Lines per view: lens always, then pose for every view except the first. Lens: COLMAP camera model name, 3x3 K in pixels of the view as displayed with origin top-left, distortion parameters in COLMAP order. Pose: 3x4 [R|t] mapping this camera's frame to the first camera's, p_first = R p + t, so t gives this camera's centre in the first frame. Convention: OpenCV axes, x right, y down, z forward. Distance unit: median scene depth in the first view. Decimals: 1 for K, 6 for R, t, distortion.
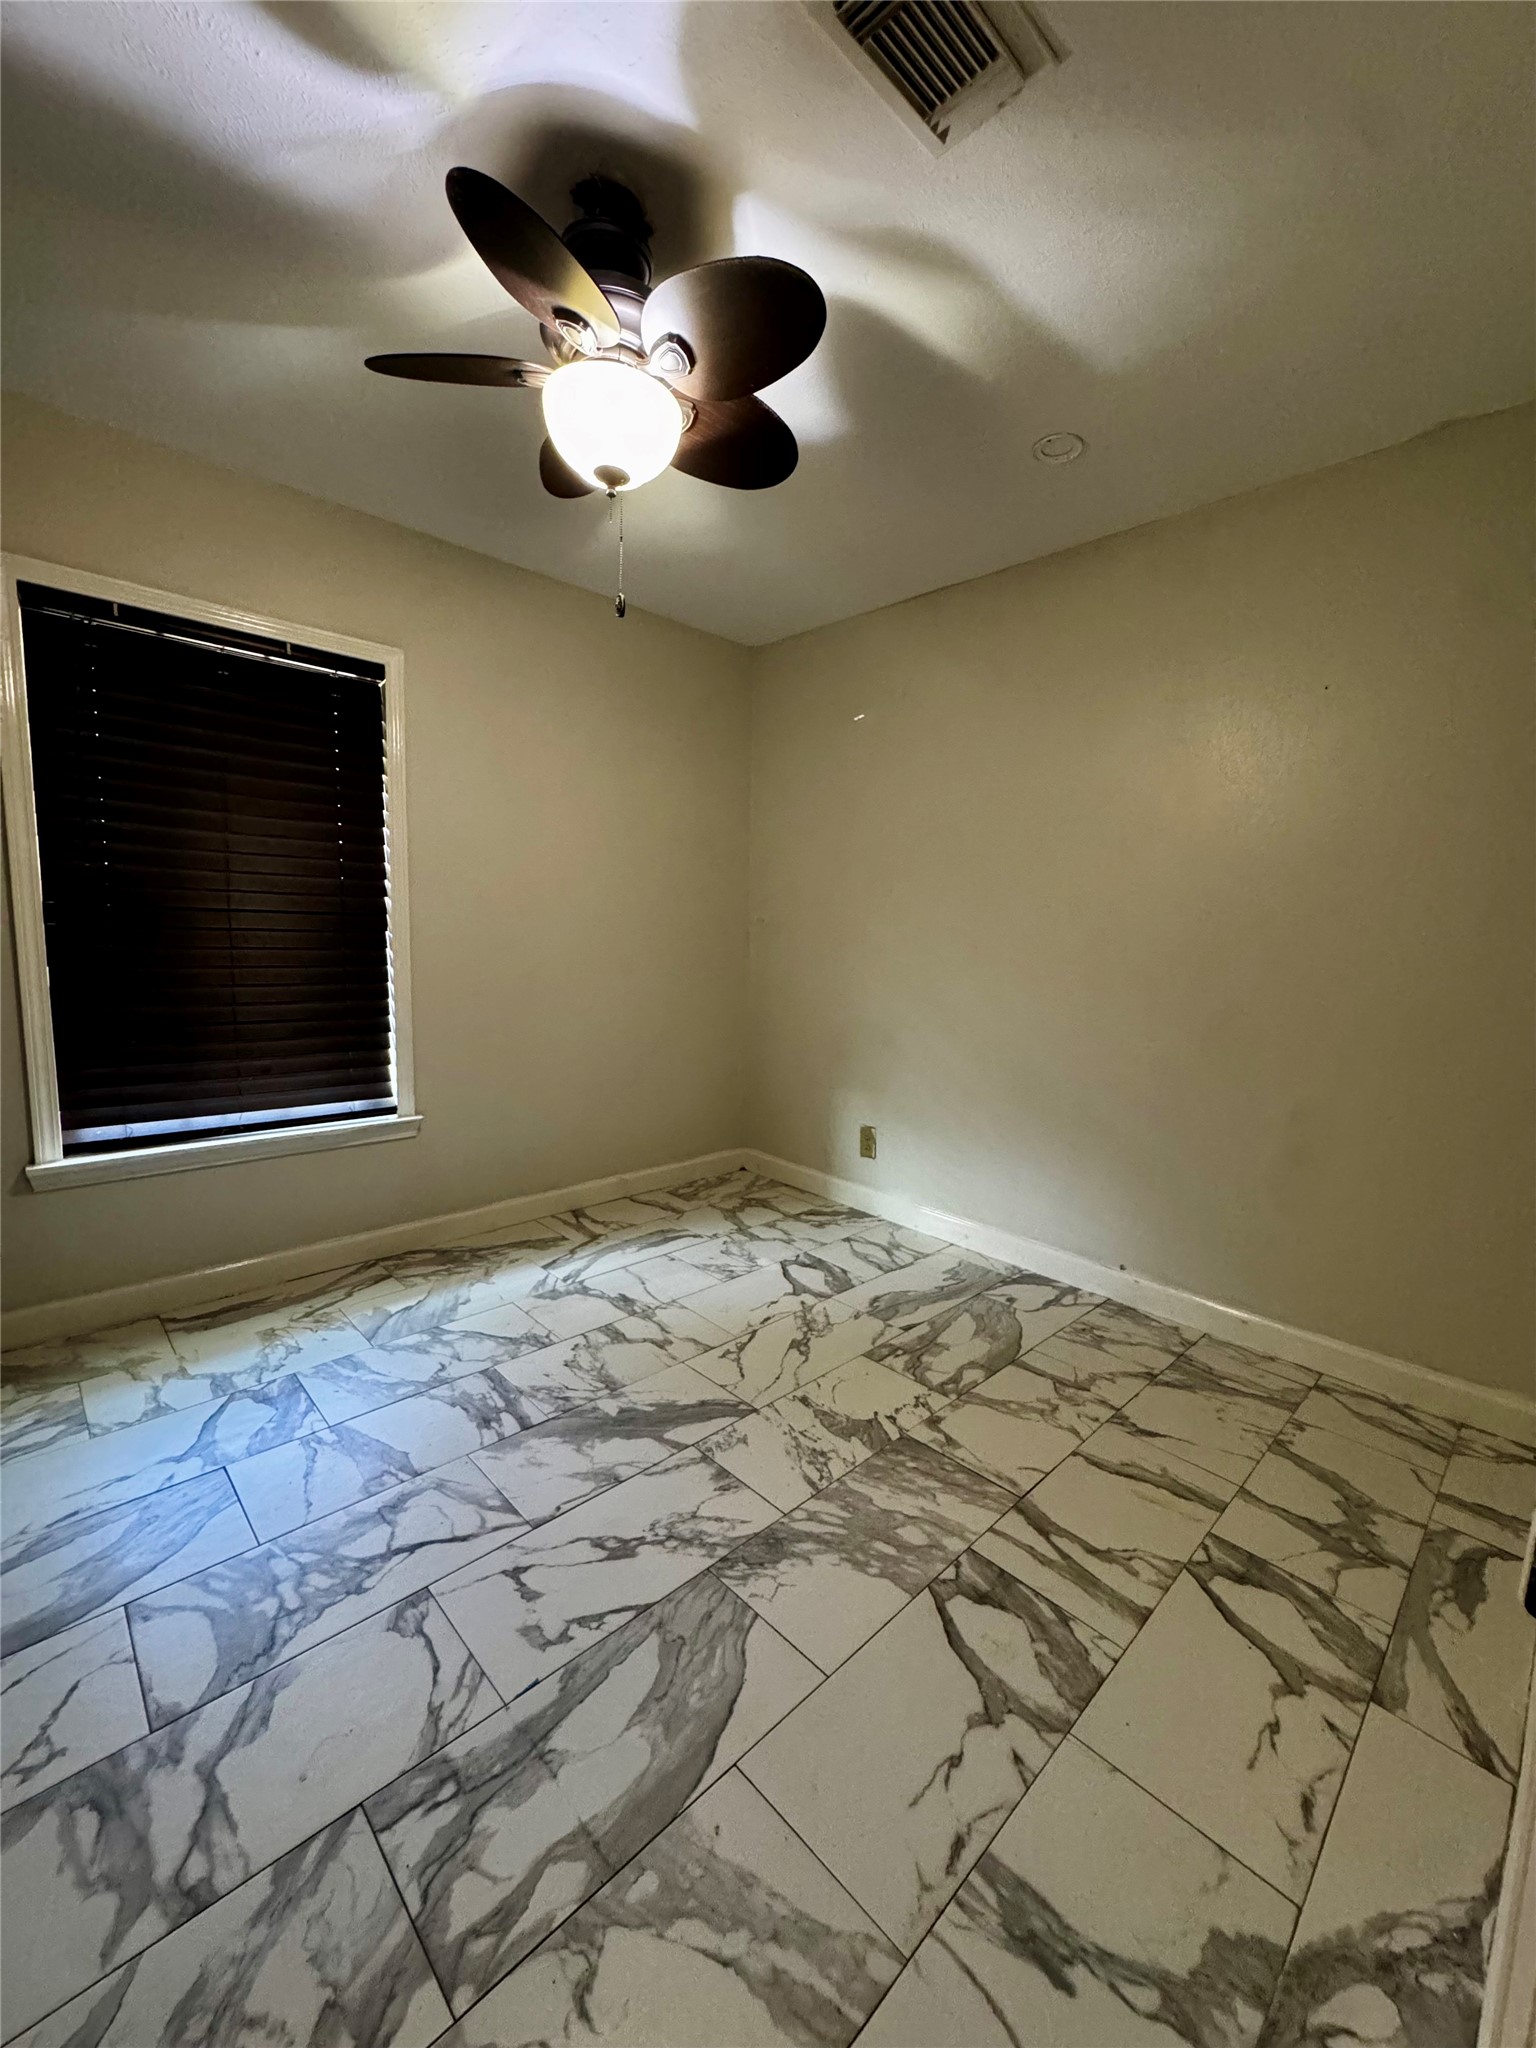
lens RADIAL K [[809.3, 0, 778.2], [0, 809.3, 1009.6], [0, 0, 1]] dist [-0.001343, 0.000124]
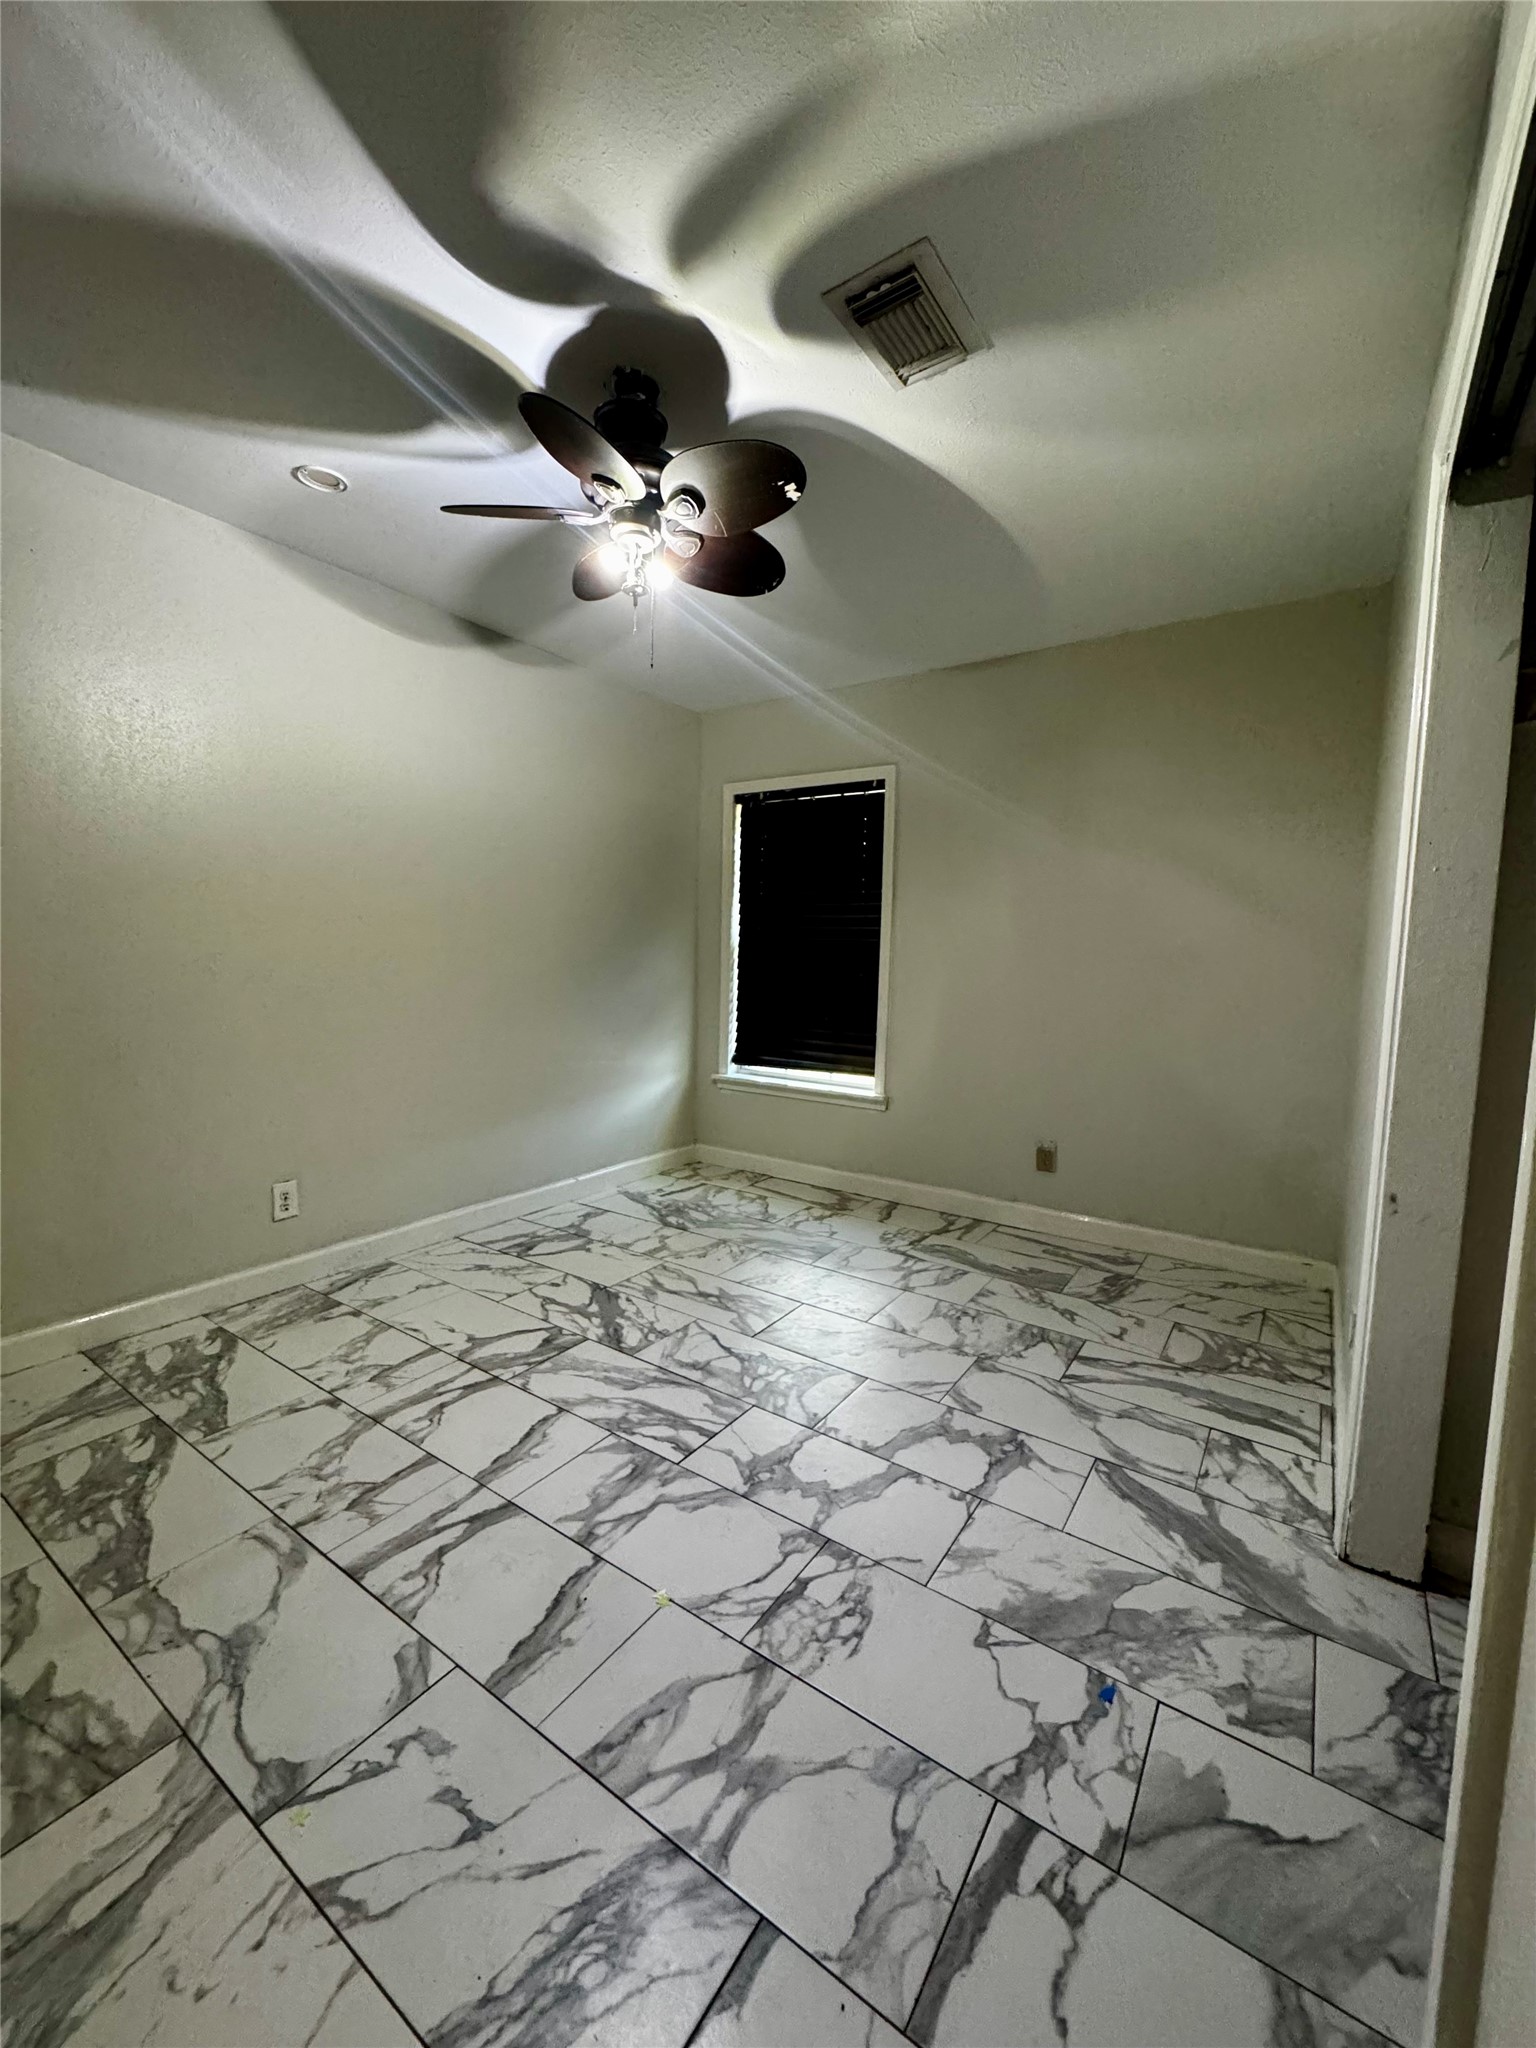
lens RADIAL K [[809.3, 0, 774.9], [0, 809.3, 1015.9], [0, 0, 1]] dist [-0.001343, 0.000124]
pose [[0.213010, 0.059472, -0.975238, 0.740378], [-0.124259, 0.991690, 0.033335, -0.054423], [0.969116, 0.114081, 0.218630, 0.715568]]
